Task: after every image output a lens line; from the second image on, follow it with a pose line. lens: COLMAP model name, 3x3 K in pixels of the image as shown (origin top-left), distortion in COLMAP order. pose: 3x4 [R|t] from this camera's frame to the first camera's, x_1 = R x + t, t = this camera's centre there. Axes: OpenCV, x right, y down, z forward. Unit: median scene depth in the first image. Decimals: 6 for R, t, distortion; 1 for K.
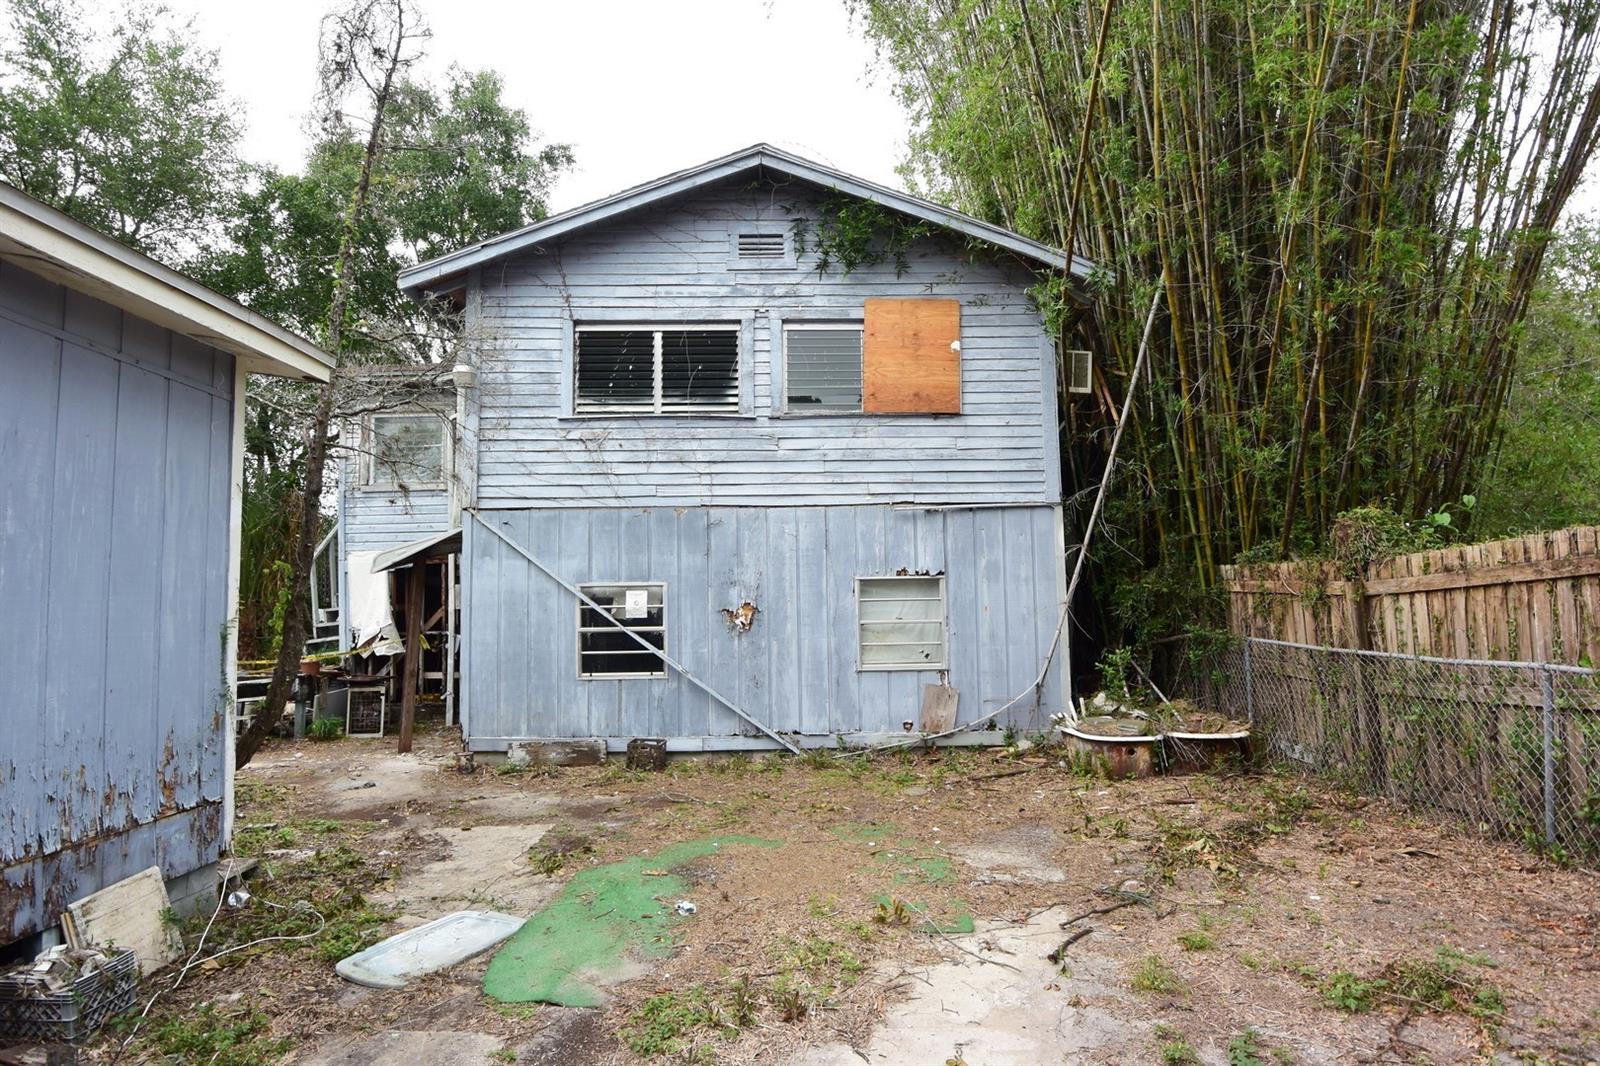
lens RADIAL K [[841.1, 0, 804.1], [0, 841.1, 537.2], [0, 0, 1]] dist [-0.015463, -0.016033]
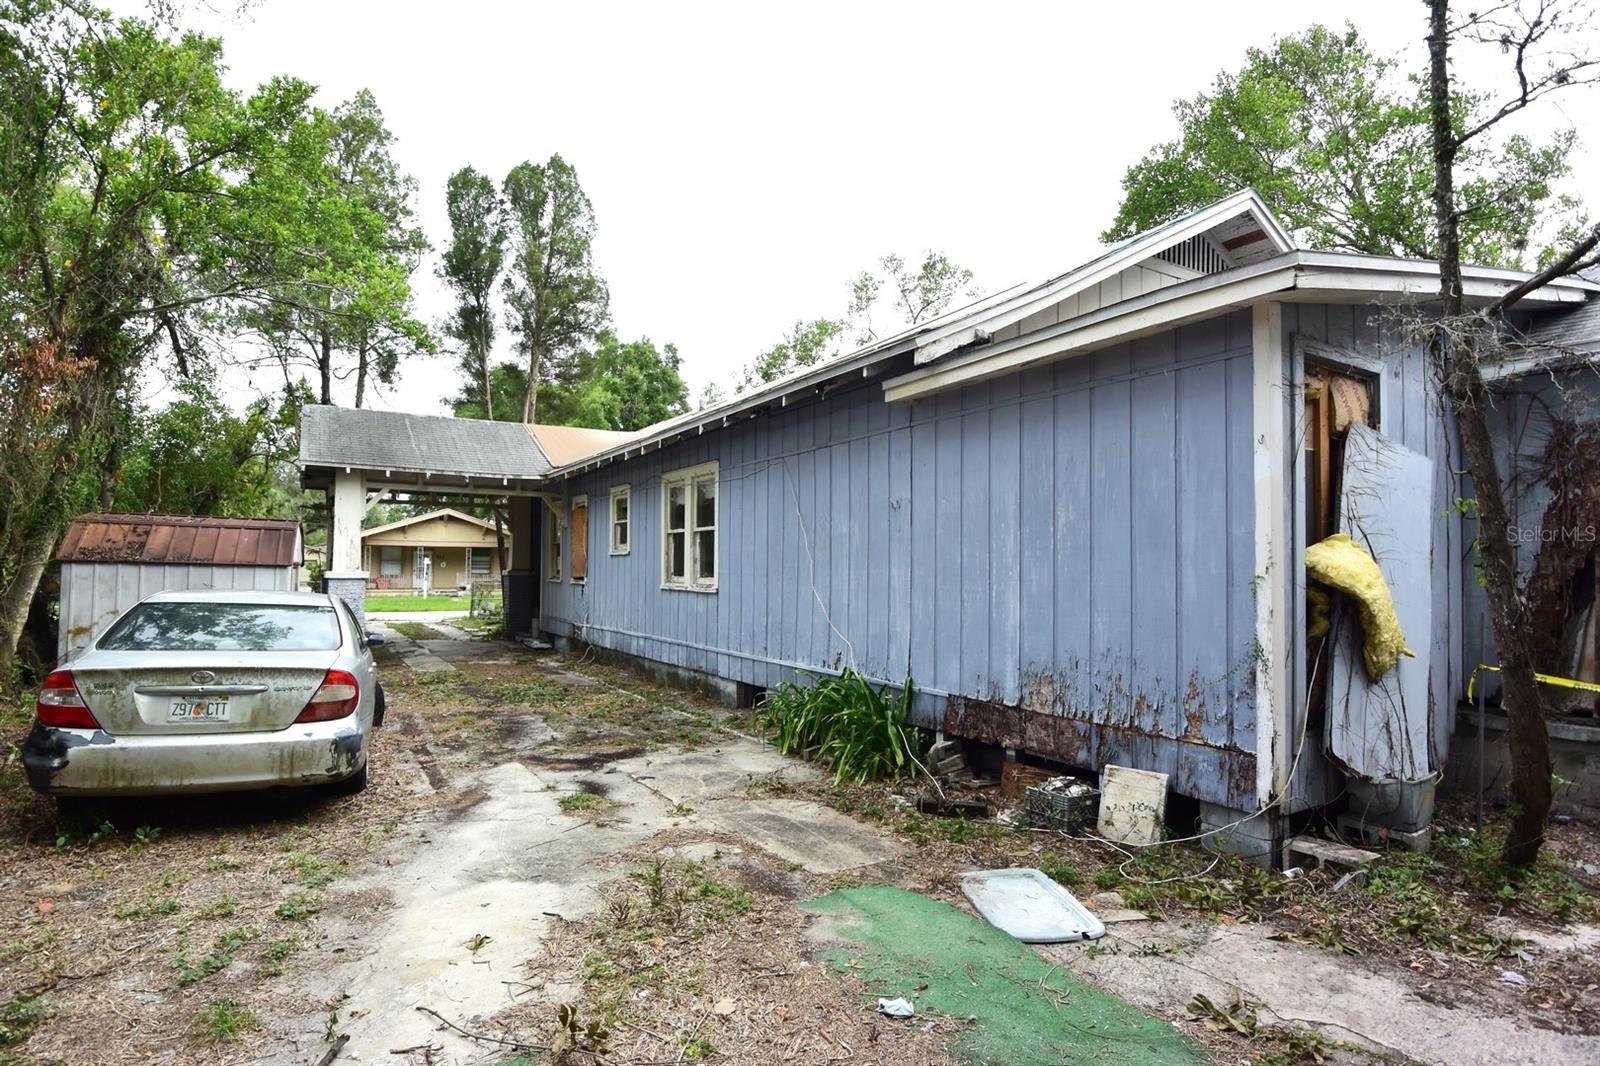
lens RADIAL K [[841.1, 0, 813.0], [0, 841.1, 537.6], [0, 0, 1]] dist [-0.015463, -0.016033]
pose [[-0.847862, -0.008239, -0.530154, 0.332072], [0.052931, 0.993569, -0.100094, 0.152480], [0.527569, -0.112927, -0.841973, 1.881699]]
